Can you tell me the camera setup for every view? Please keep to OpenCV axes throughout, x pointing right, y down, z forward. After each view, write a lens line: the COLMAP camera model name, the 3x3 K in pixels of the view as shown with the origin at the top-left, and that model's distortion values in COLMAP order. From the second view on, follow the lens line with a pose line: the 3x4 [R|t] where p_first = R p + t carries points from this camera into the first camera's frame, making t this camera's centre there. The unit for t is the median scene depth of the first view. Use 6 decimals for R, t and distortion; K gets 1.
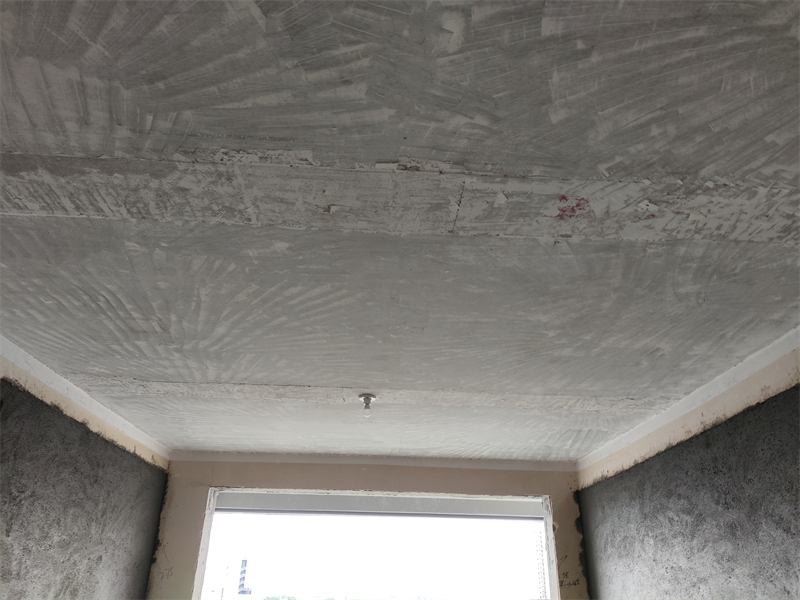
lens RADIAL K [[584.3, 0, 400.0], [0, 584.3, 300.0], [0, 0, 1]] dist [0.034466, -0.046752]
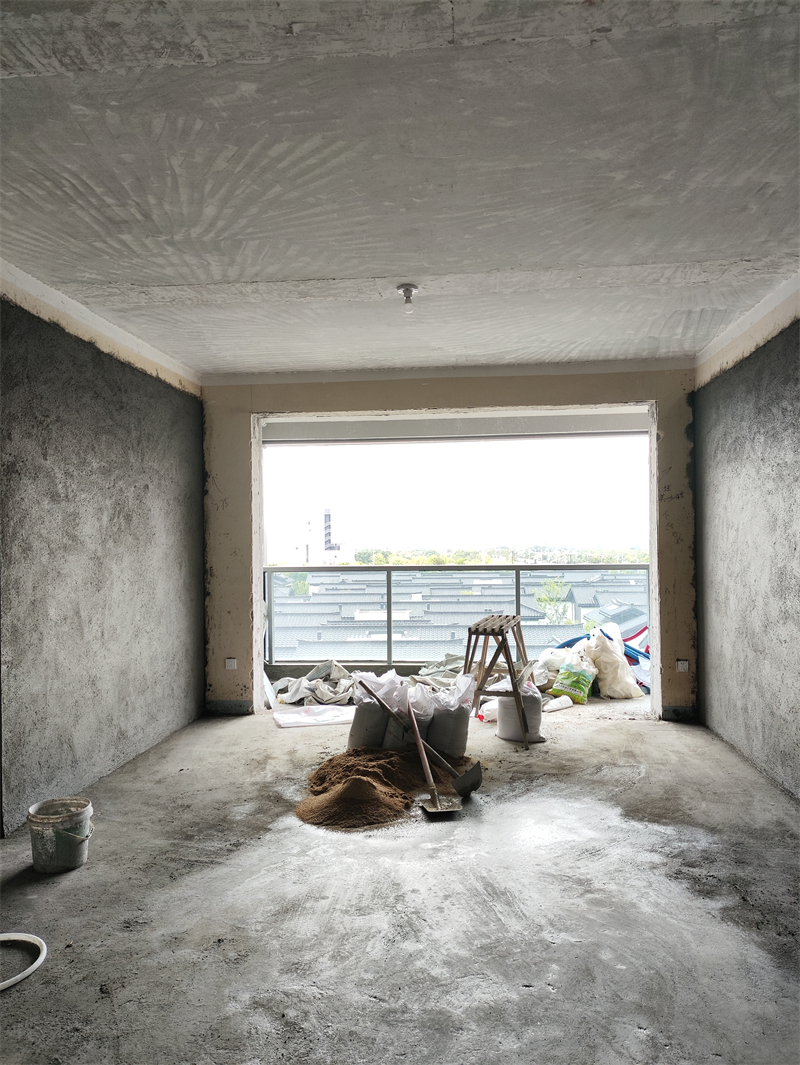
lens RADIAL K [[779.9, 0, 399.4], [0, 779.9, 535.8], [0, 0, 1]] dist [0.047361, -0.051830]
pose [[0.988749, -0.032534, -0.146004, 0.098586], [0.092627, 0.899576, 0.426828, 0.013013], [0.117455, -0.435550, 0.892469, -0.150010]]
